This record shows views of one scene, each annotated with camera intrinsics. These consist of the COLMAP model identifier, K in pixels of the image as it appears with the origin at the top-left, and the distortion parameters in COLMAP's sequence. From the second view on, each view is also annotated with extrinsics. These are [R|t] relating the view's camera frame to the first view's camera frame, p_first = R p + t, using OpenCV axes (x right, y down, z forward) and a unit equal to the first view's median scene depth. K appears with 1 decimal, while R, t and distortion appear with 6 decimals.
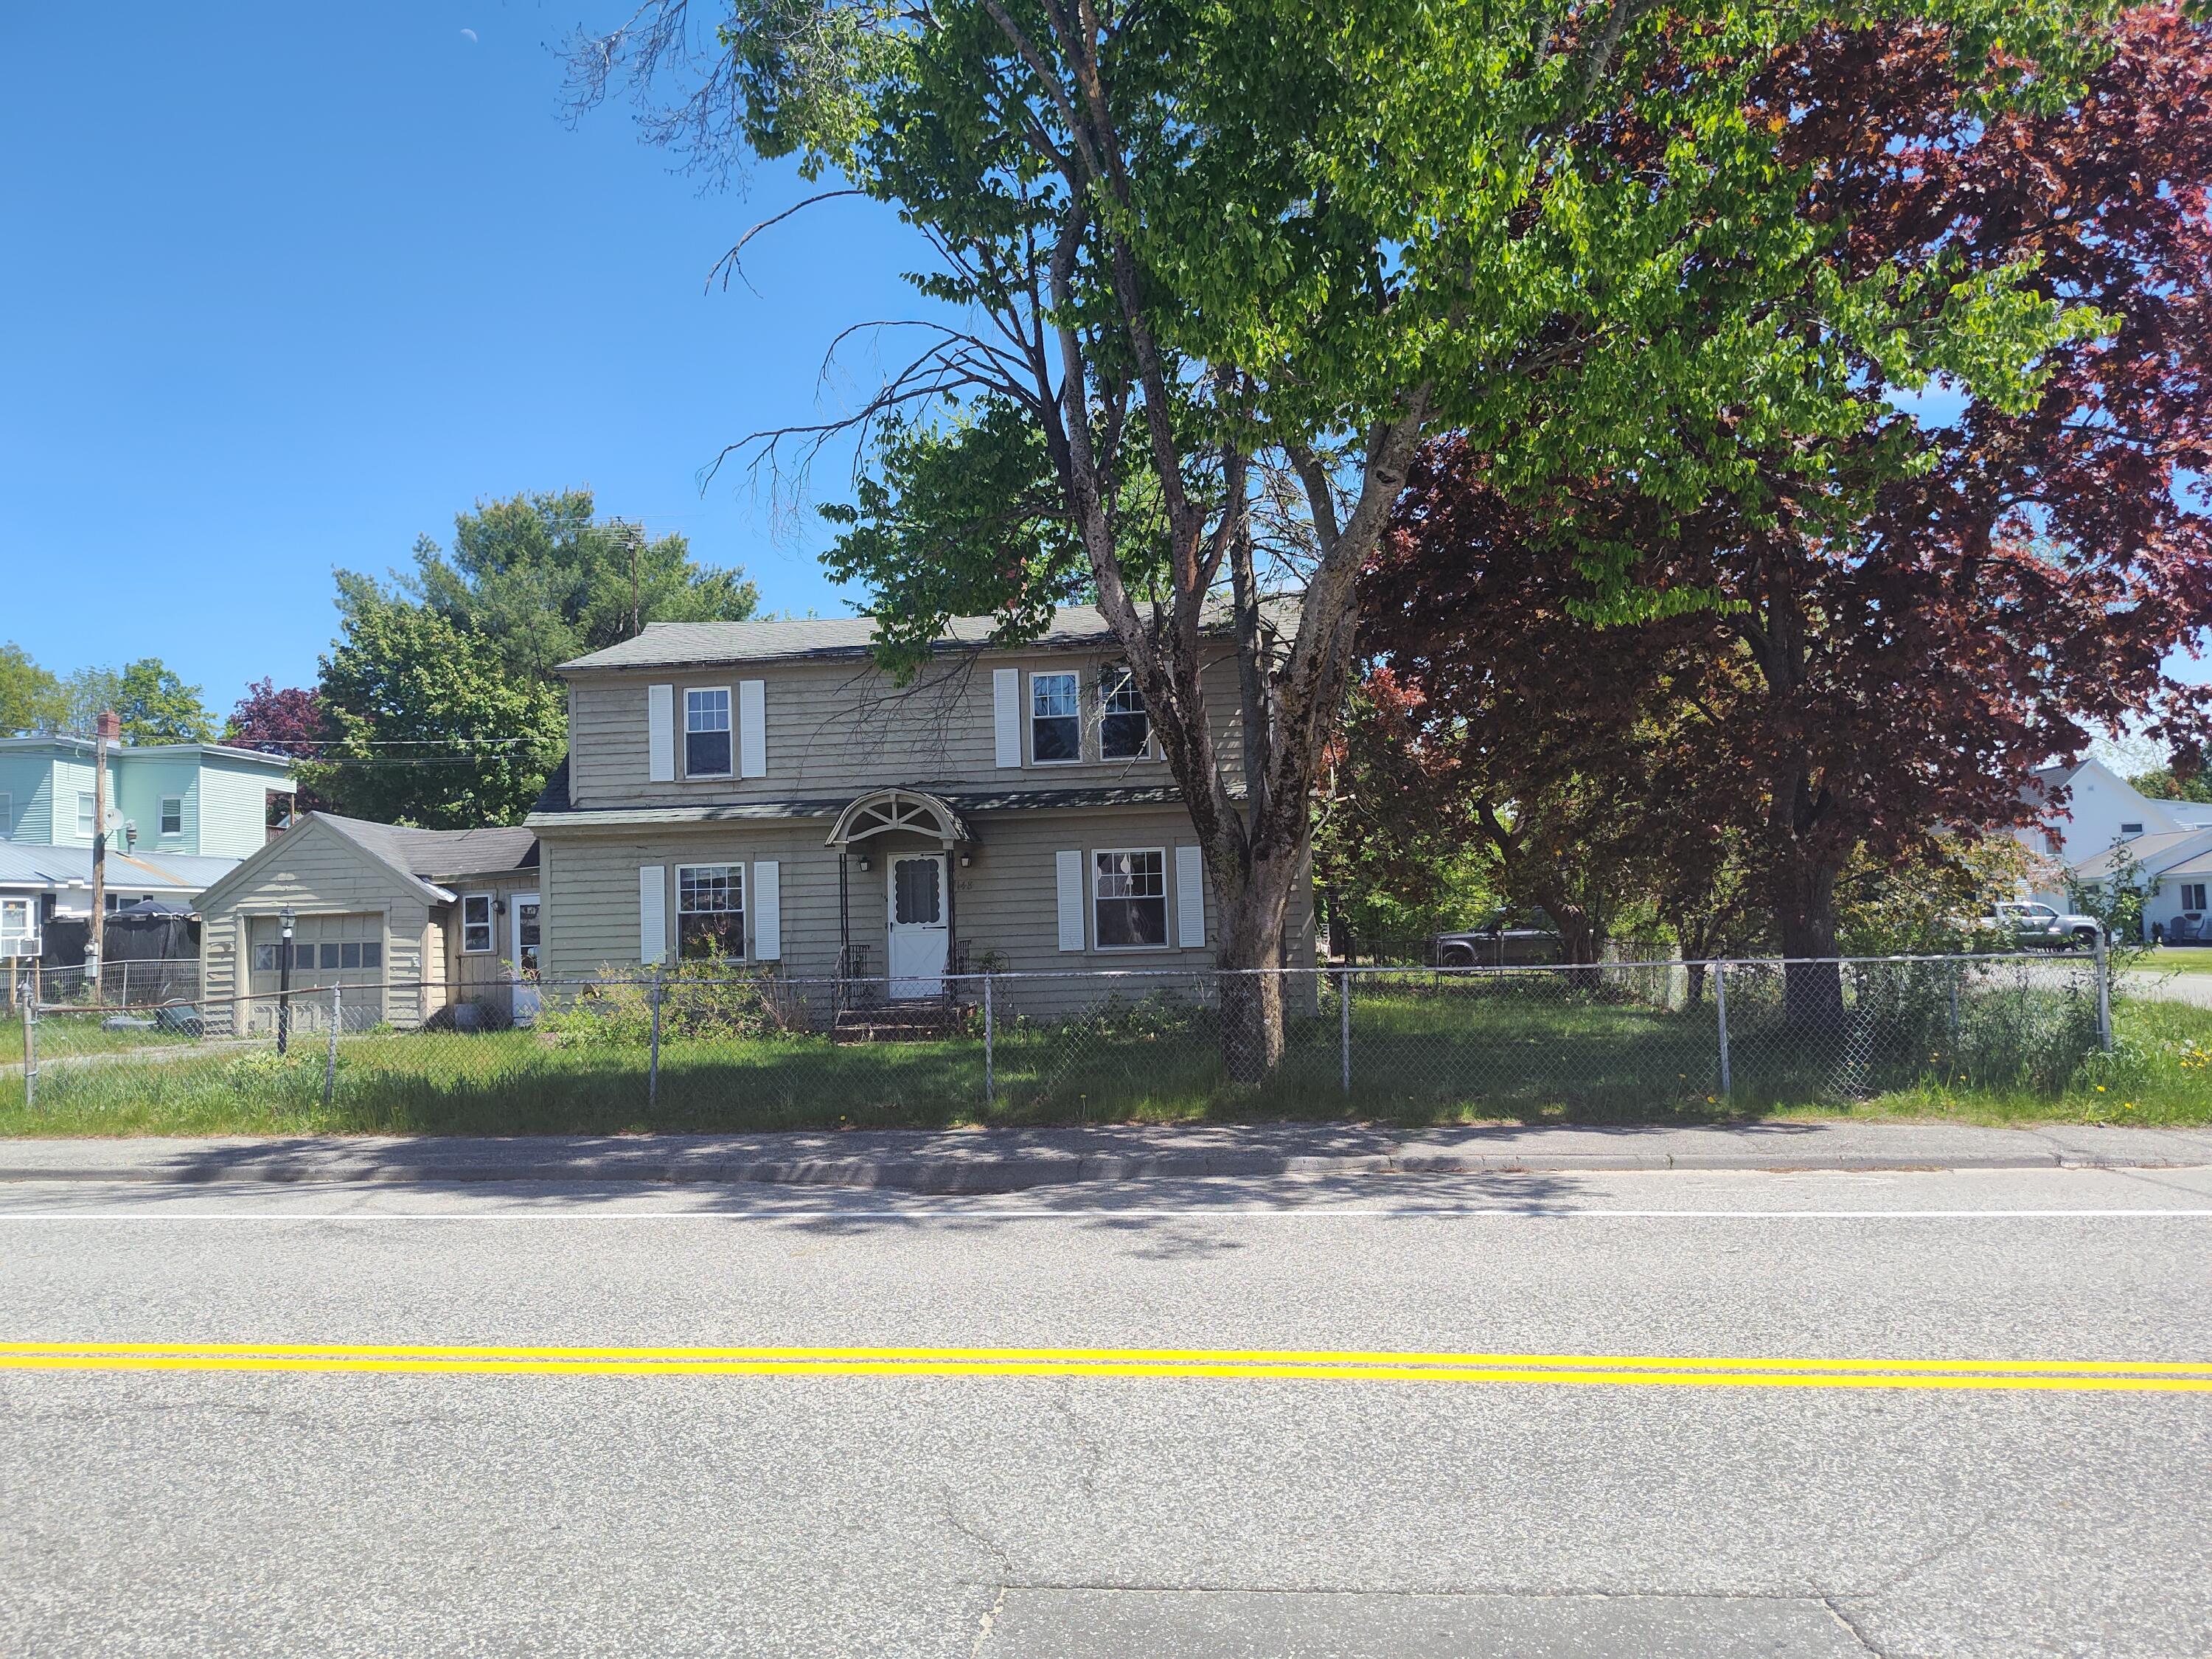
lens RADIAL K [[1507.9, 0, 1125.9], [0, 1507.9, 822.0], [0, 0, 1]] dist [0.052085, -0.063904]
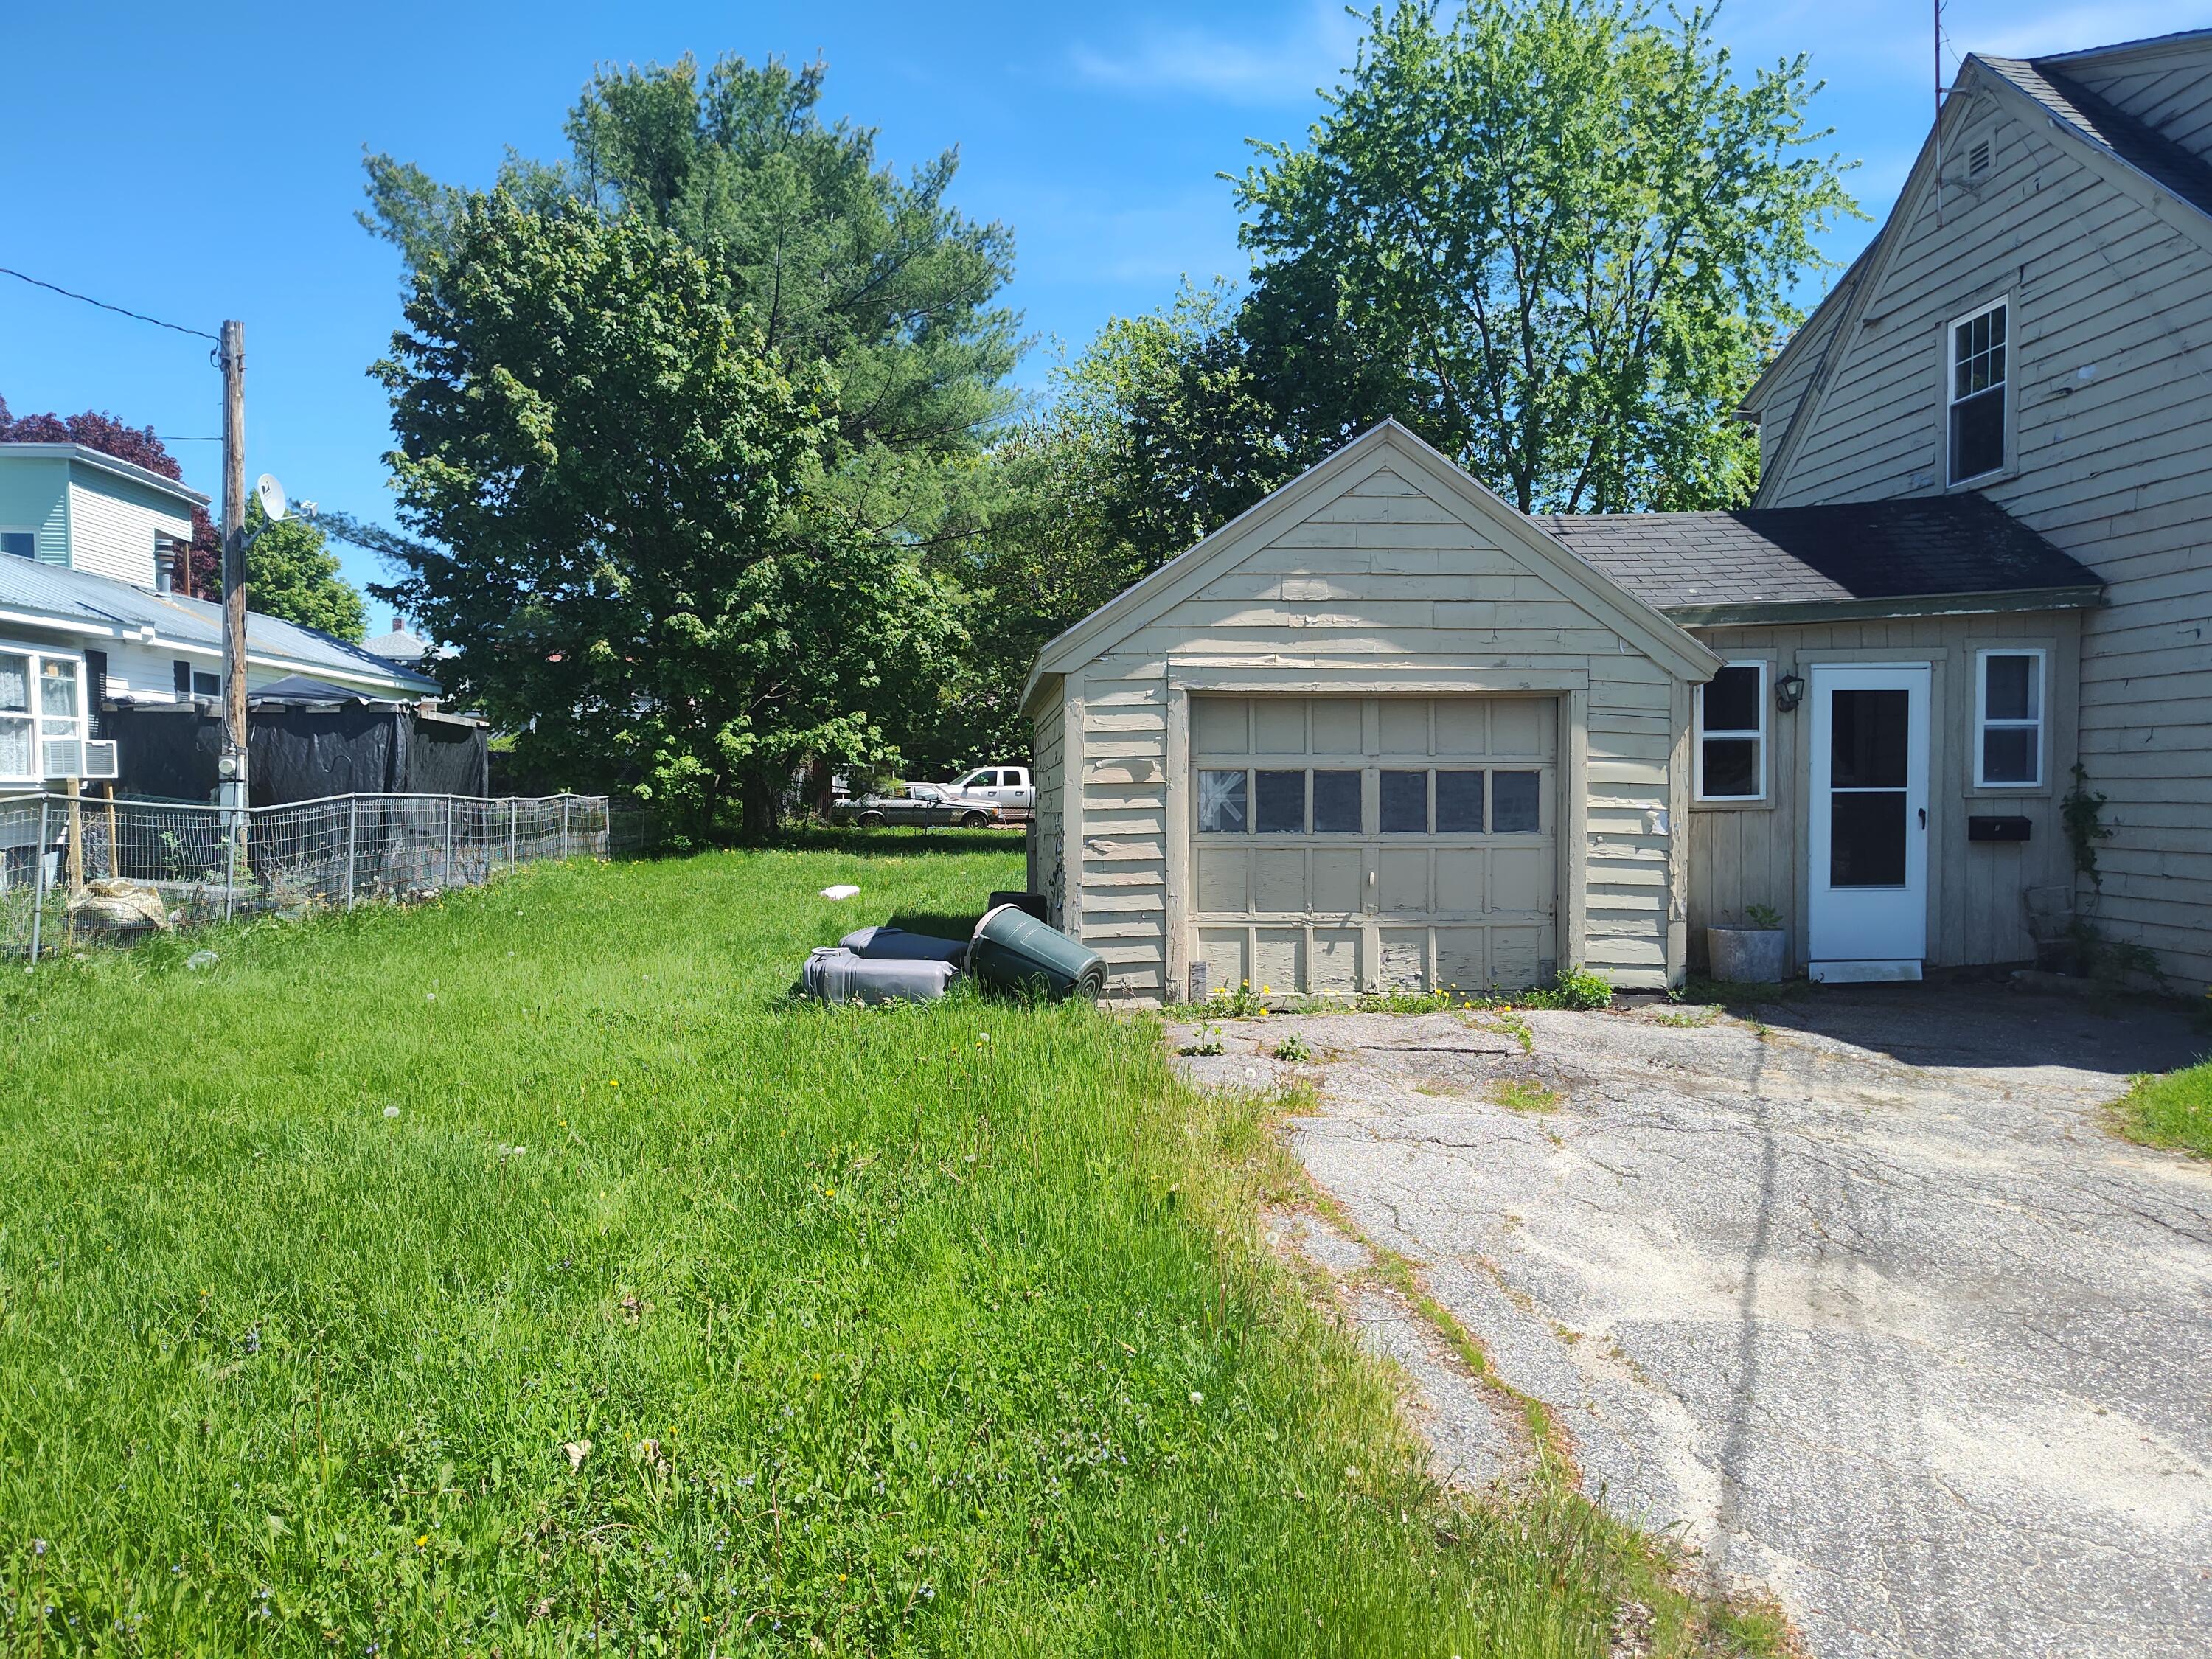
lens RADIAL K [[1507.9, 0, 1120.5], [0, 1507.9, 839.8], [0, 0, 1]] dist [0.052085, -0.063904]
pose [[0.979350, 0.021527, 0.201023, -0.682393], [-0.042170, 0.994196, 0.098976, 0.063607], [-0.197726, -0.105409, 0.974573, 0.645651]]
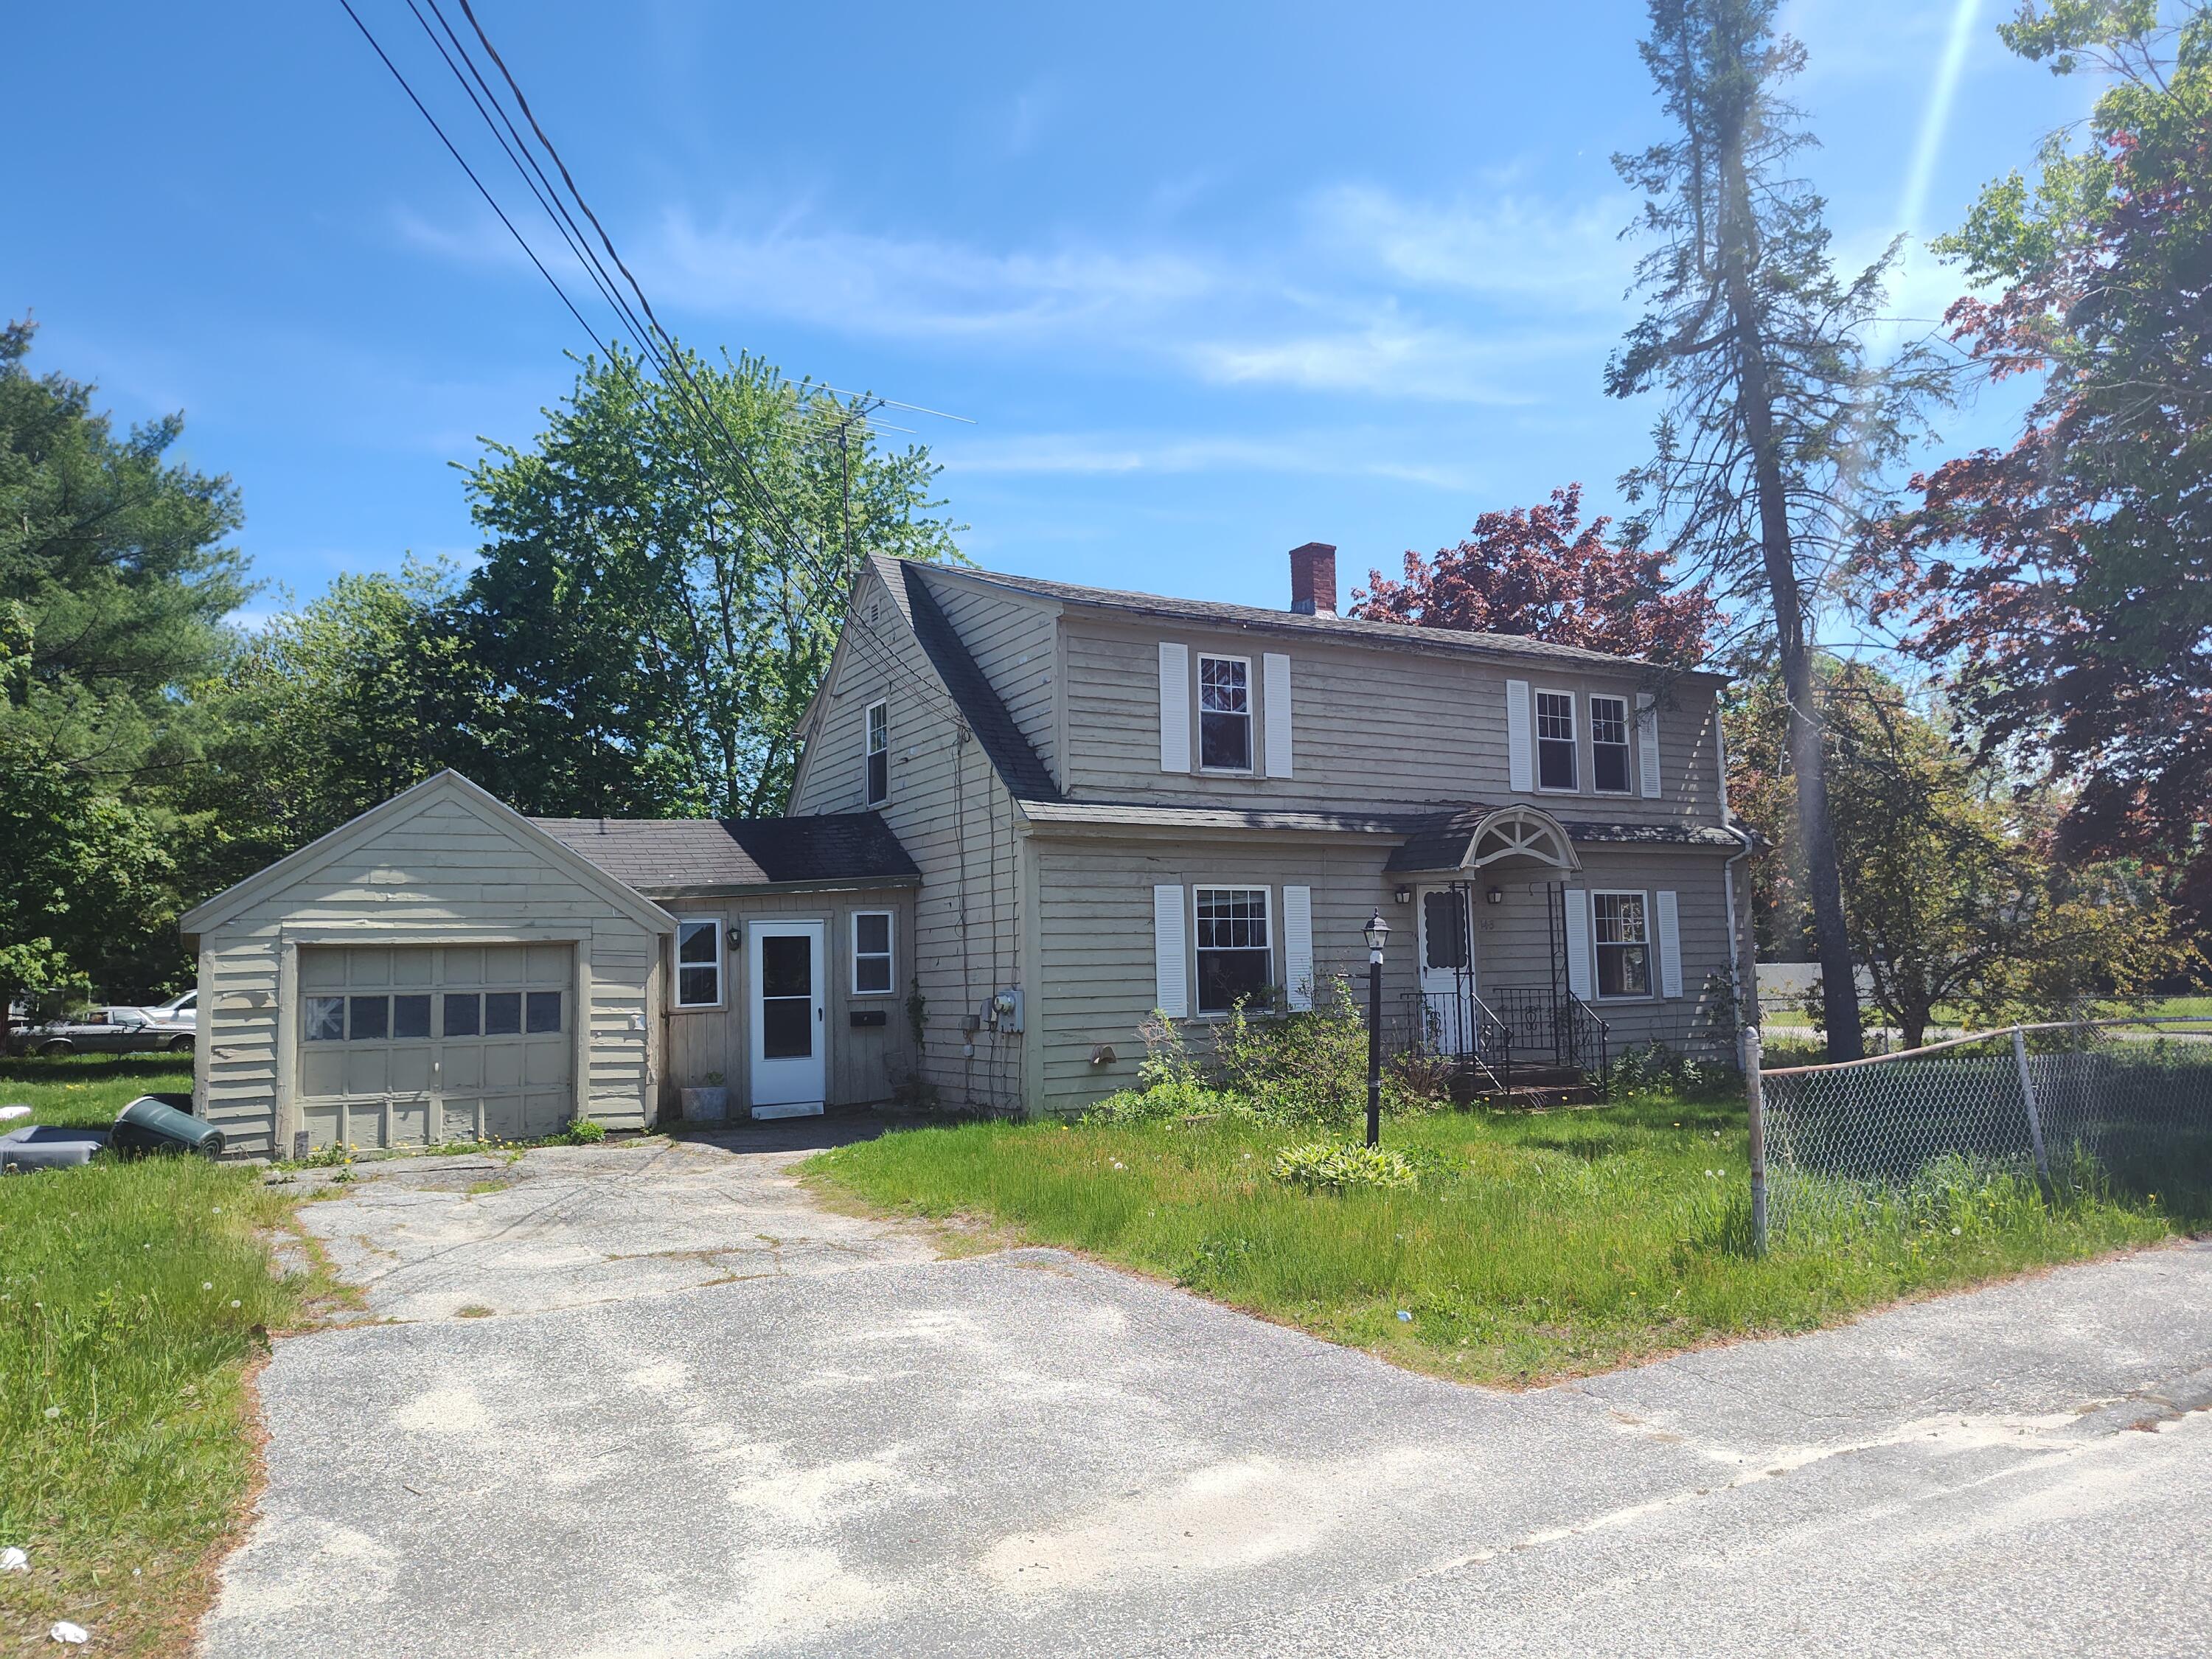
lens RADIAL K [[1507.9, 0, 1143.3], [0, 1507.9, 846.1], [0, 0, 1]] dist [0.052085, -0.063904]
pose [[0.796621, 0.062261, 0.601265, -0.682243], [-0.040188, 0.997936, -0.050092, 0.042433], [-0.603142, 0.015741, 0.797478, 0.374125]]
